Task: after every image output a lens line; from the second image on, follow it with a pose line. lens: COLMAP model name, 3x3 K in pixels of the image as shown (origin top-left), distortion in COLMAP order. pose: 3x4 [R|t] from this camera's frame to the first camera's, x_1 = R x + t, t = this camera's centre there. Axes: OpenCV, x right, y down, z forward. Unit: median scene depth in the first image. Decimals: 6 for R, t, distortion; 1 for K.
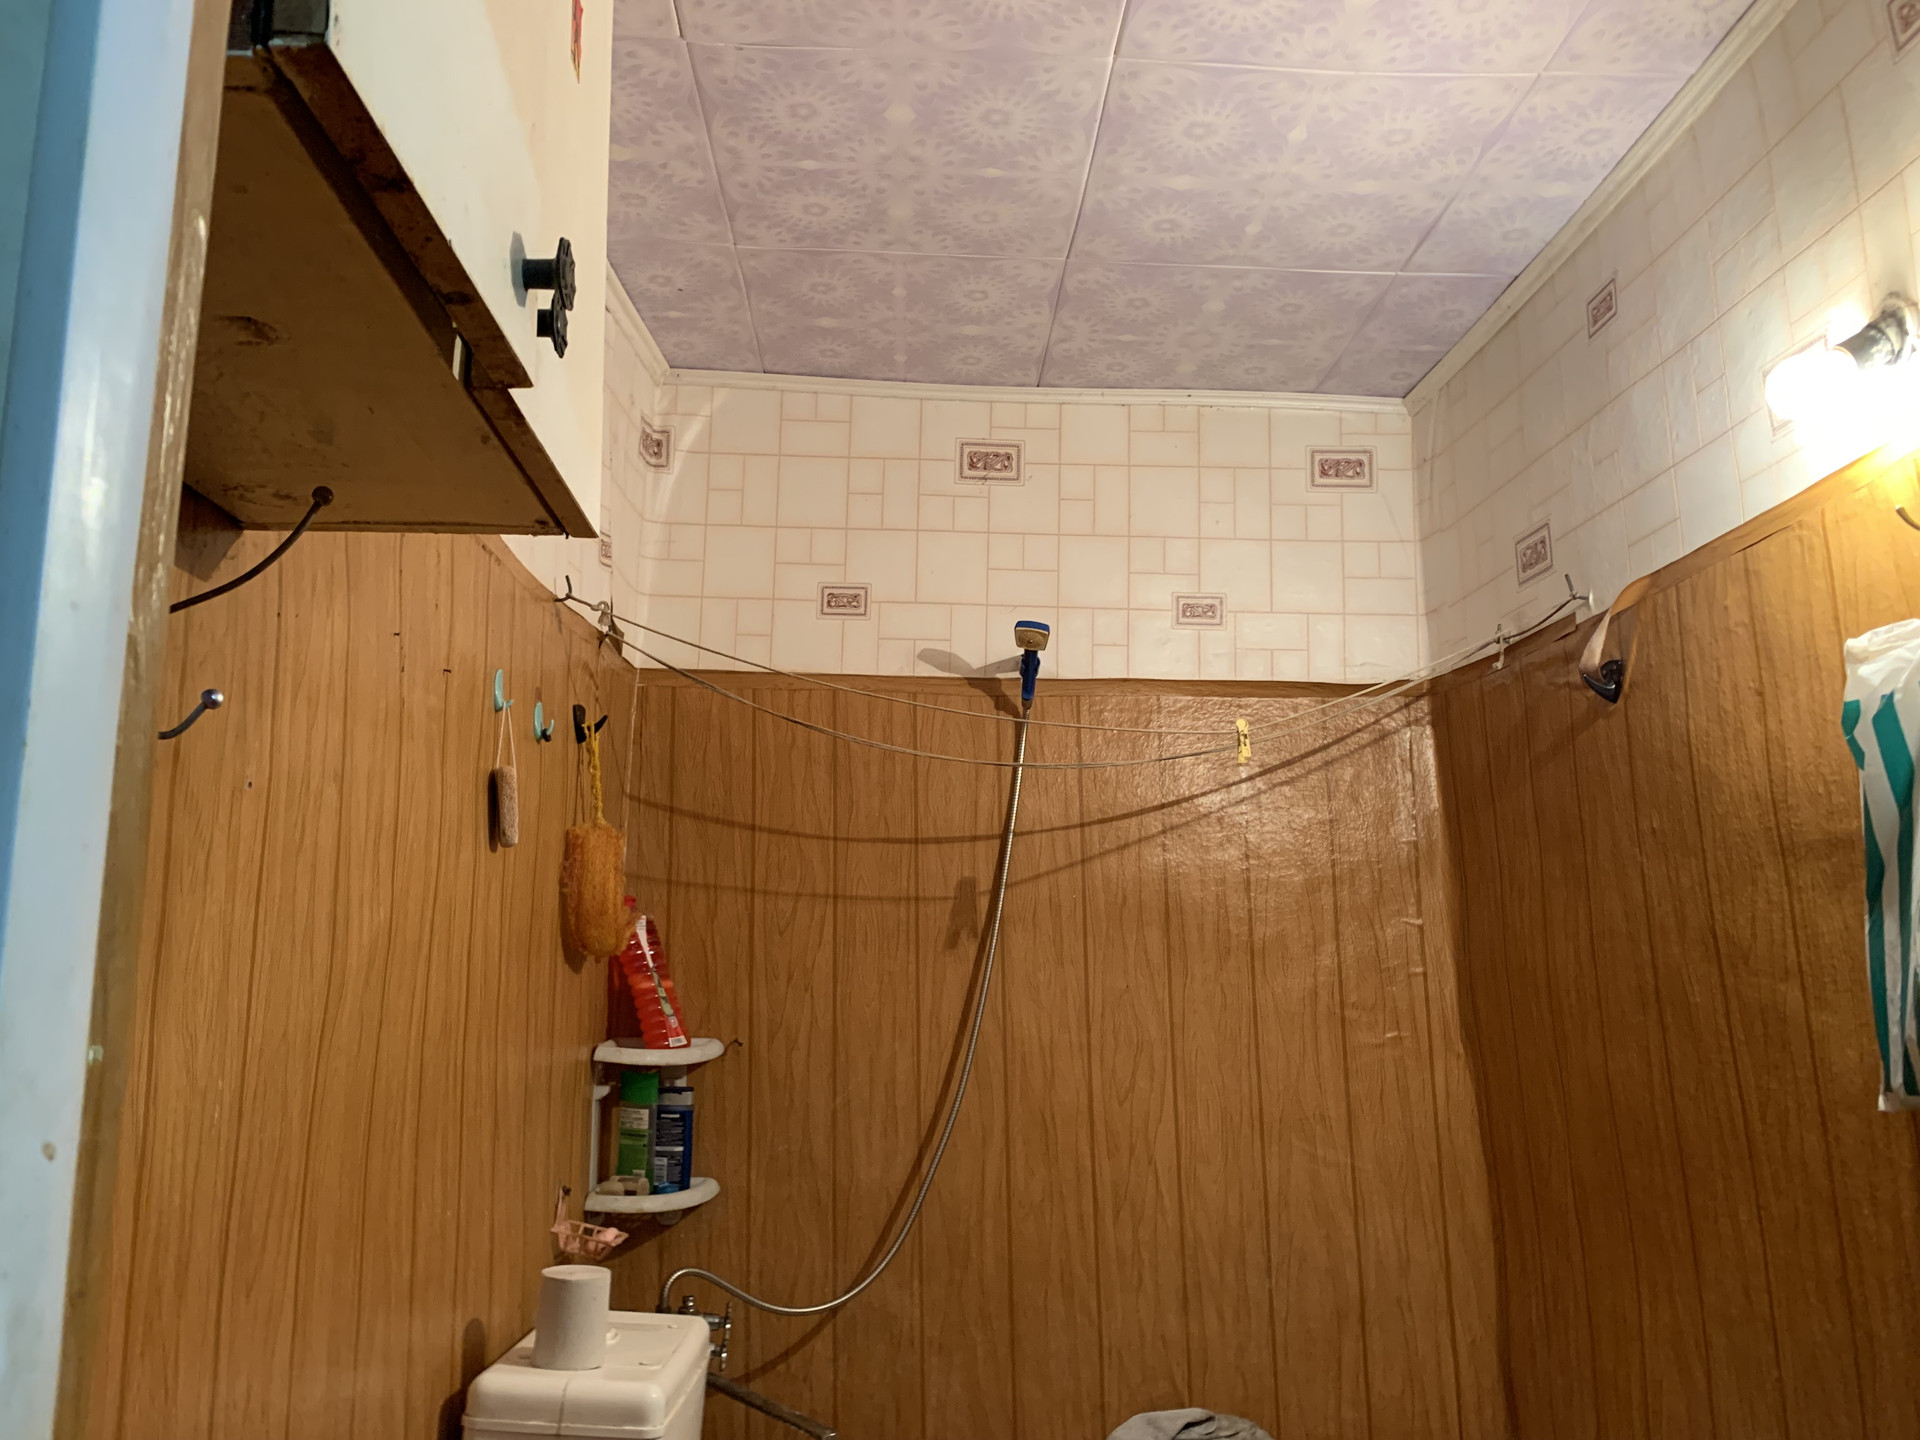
lens RADIAL K [[1449.5, 0, 942.1], [0, 1449.5, 727.0], [0, 0, 1]] dist [0.032865, -0.037747]
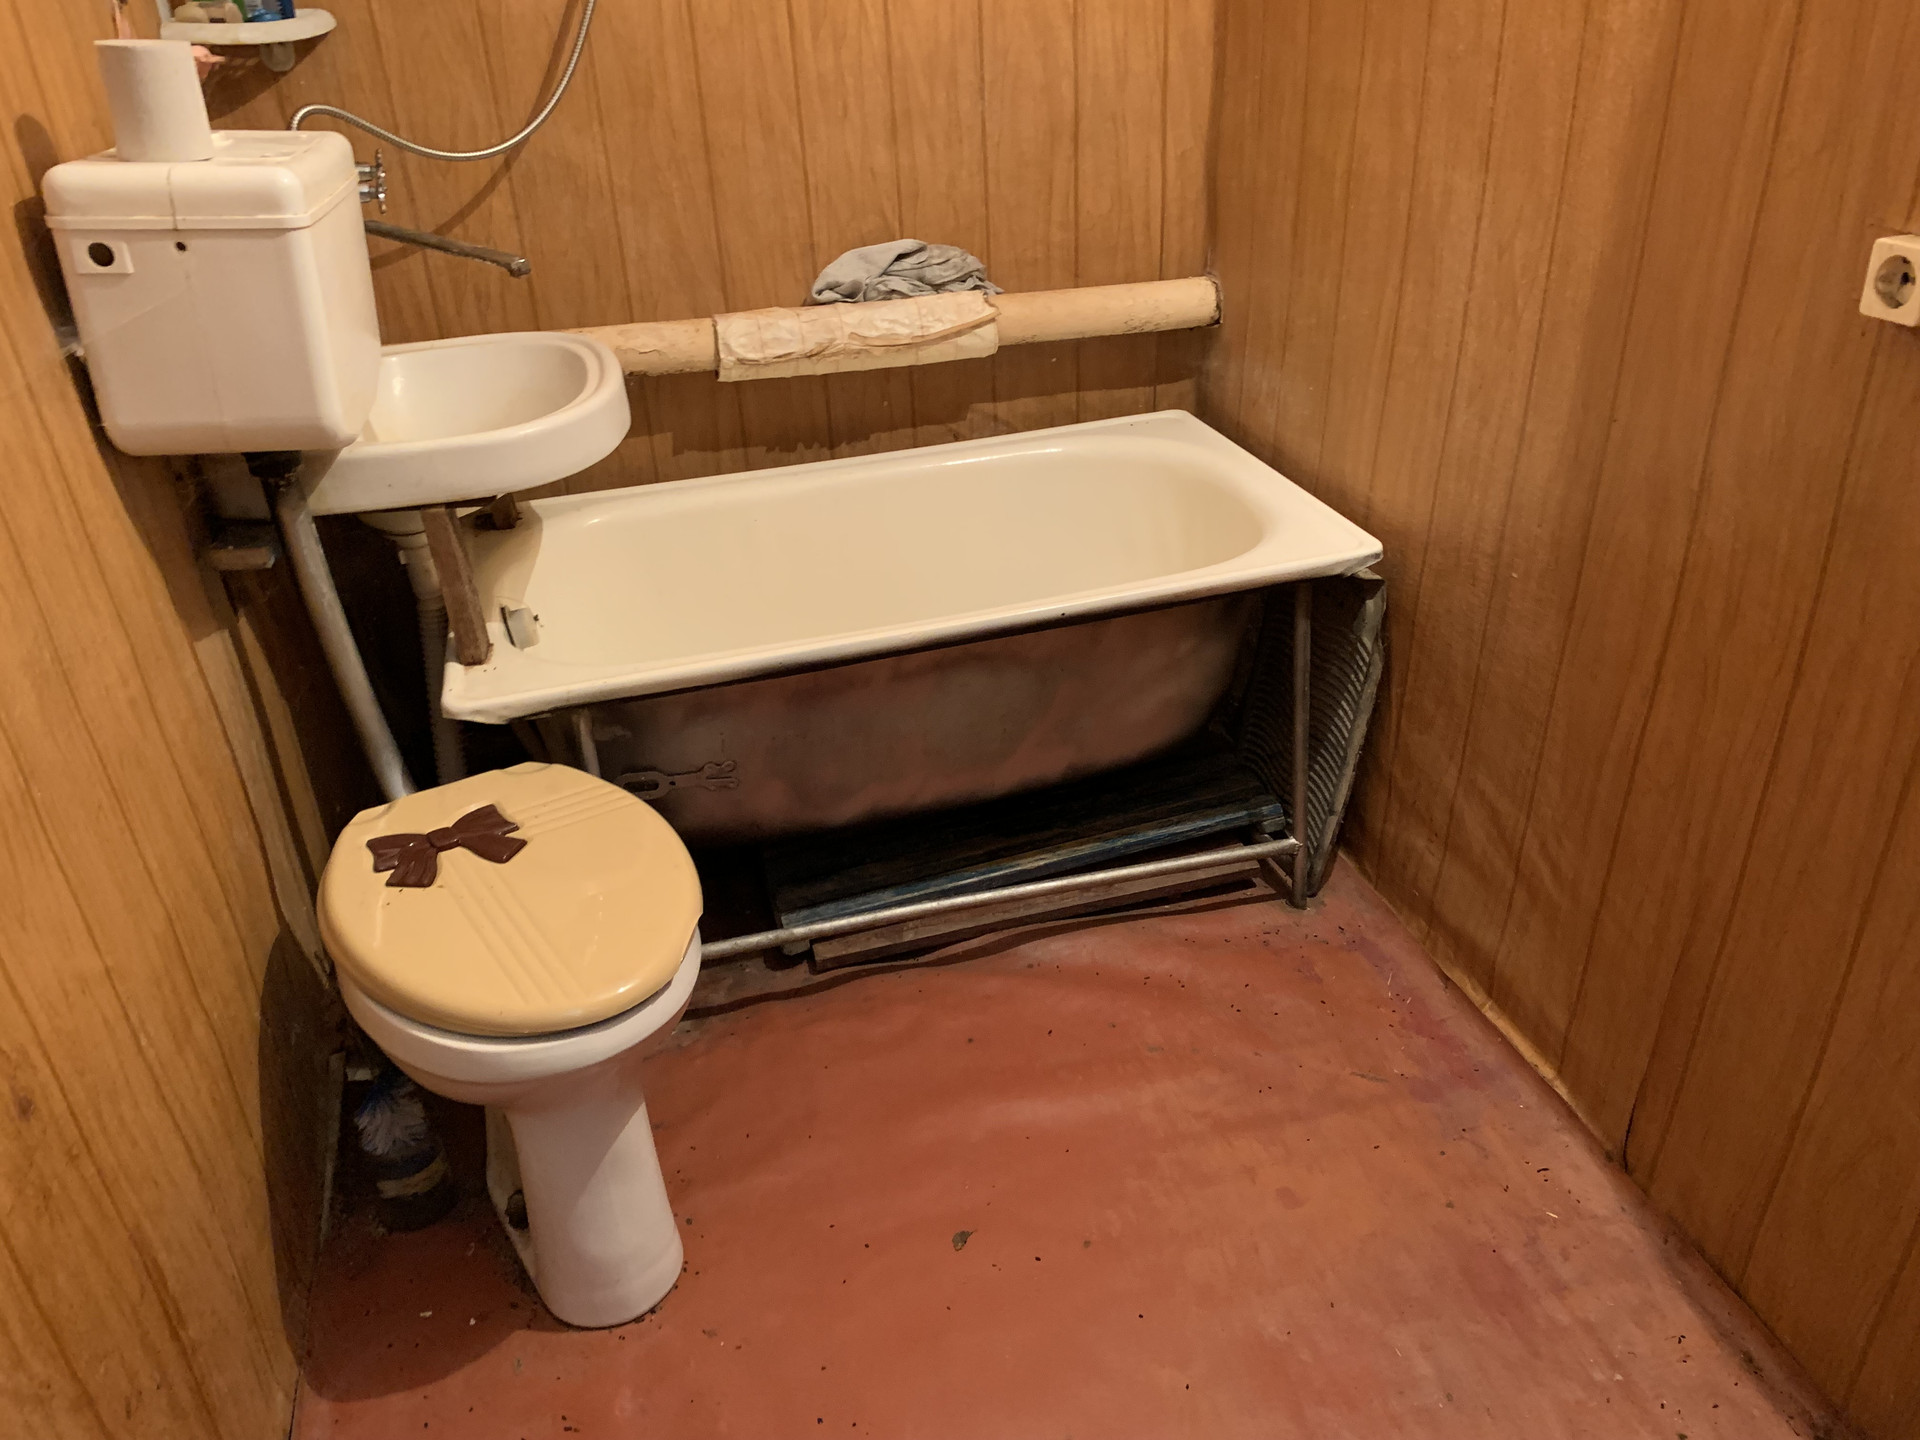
lens RADIAL K [[1449.5, 0, 966.0], [0, 1449.5, 714.9], [0, 0, 1]] dist [0.032865, -0.037747]
pose [[0.975762, -0.127370, 0.177948, -0.001349], [-0.009979, 0.786419, 0.617613, 0.113061], [-0.218607, -0.604419, 0.766087, 0.050649]]
